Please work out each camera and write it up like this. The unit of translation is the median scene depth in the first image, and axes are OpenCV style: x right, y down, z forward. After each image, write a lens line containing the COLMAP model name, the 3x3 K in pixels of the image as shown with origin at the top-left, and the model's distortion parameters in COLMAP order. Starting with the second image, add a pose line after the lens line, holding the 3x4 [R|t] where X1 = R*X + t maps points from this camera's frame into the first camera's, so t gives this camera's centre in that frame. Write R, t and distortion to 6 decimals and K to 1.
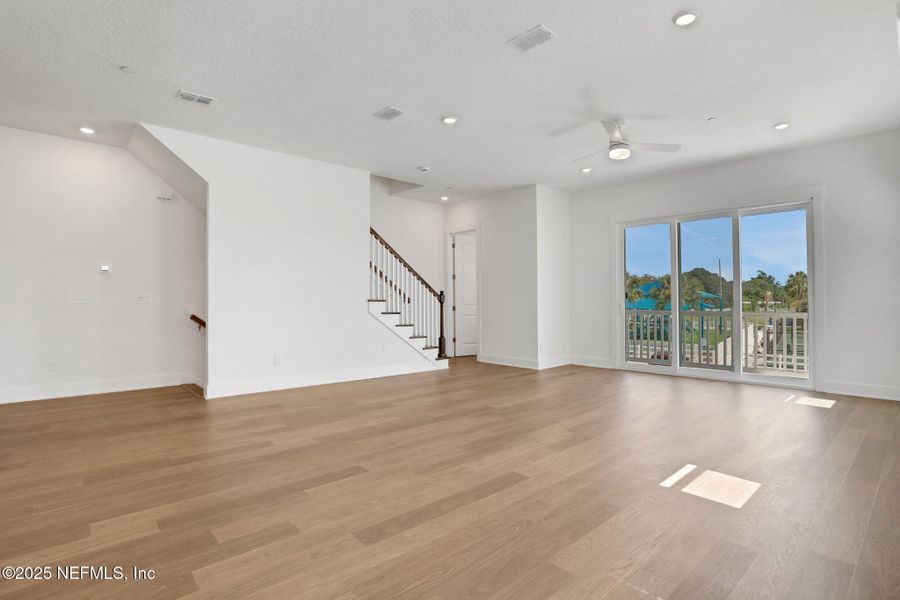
lens RADIAL K [[444.1, 0, 447.4], [0, 444.1, 292.1], [0, 0, 1]] dist [-0.042749, 0.004468]
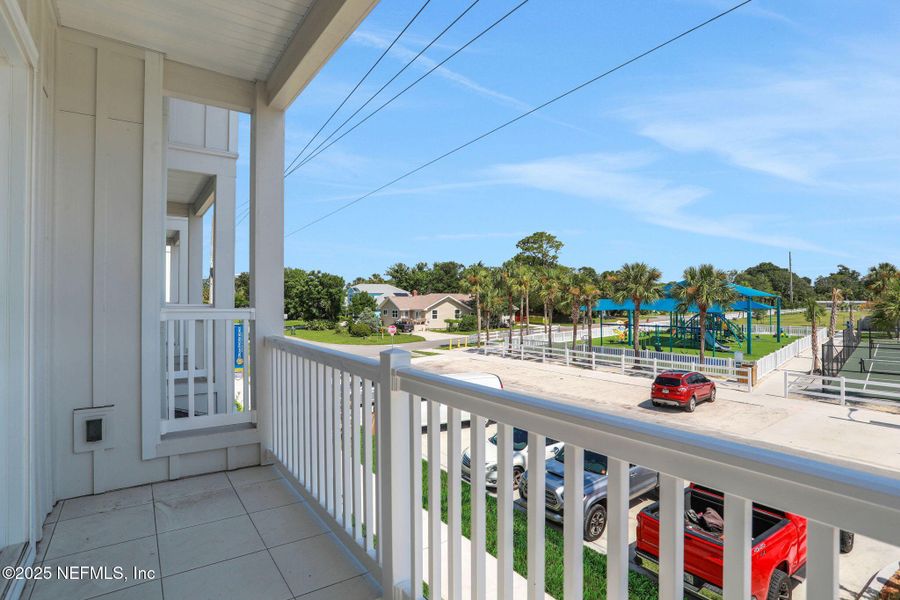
lens RADIAL K [[444.1, 0, 447.0], [0, 444.1, 300.0], [0, 0, 1]] dist [-0.042749, 0.004468]
pose [[0.992334, -0.004452, -0.123506, 0.862849], [0.006785, 0.999806, 0.018477, -0.000231], [0.123400, -0.019174, 0.992172, 0.924835]]
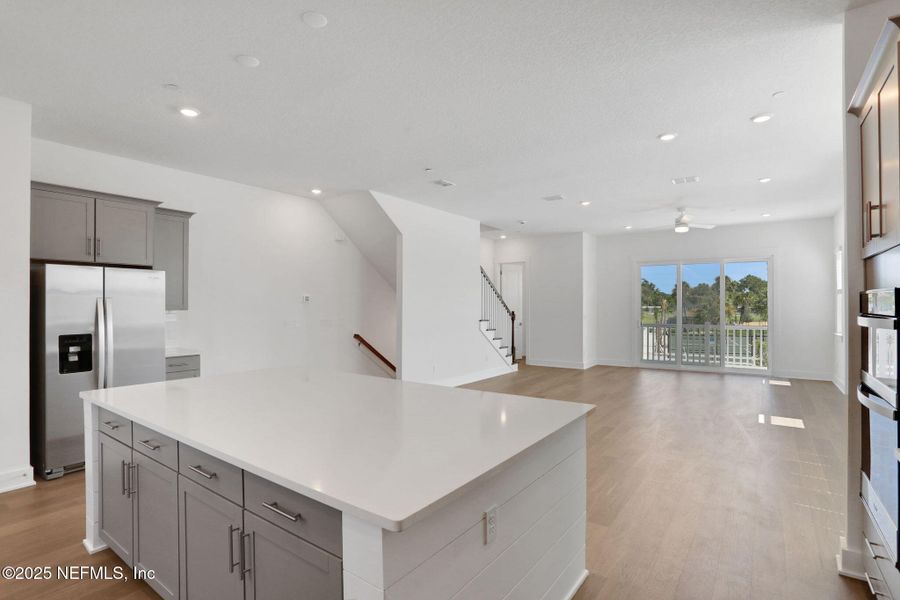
lens RADIAL K [[444.1, 0, 448.9], [0, 444.1, 301.4], [0, 0, 1]] dist [-0.042749, 0.004468]
pose [[0.977058, 0.002300, 0.212959, -0.481984], [-0.005024, 0.999912, 0.012249, -0.046943], [-0.212912, -0.013038, 0.976984, -0.227772]]
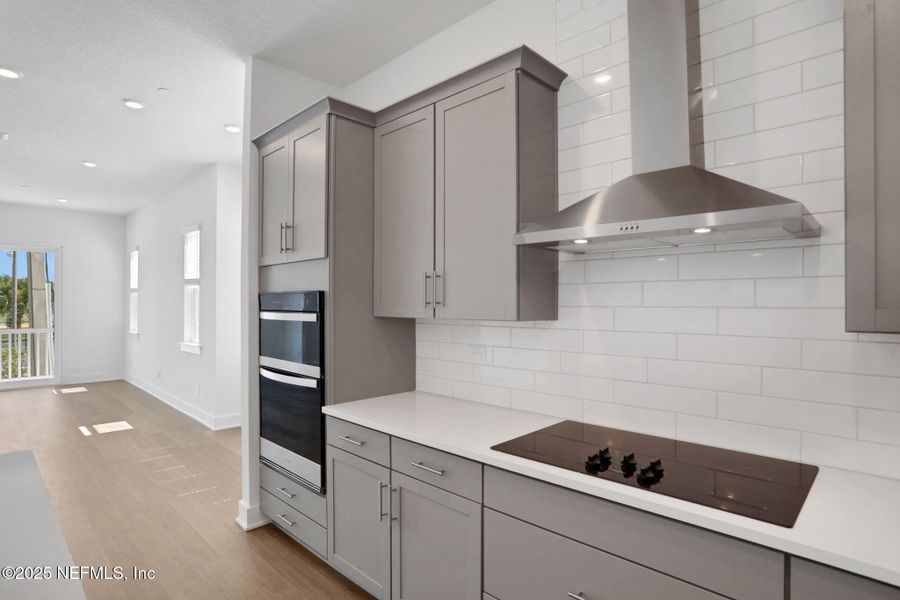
lens RADIAL K [[468.2, 0, 474.8], [0, 468.2, 303.5], [0, 0, 1]] dist [-0.034172, 0.006285]
pose [[-0.098977, 0.004006, 0.995082, -0.552902], [-0.023680, 0.999699, -0.006380, -0.043463], [-0.994808, -0.024195, -0.098852, -0.139365]]
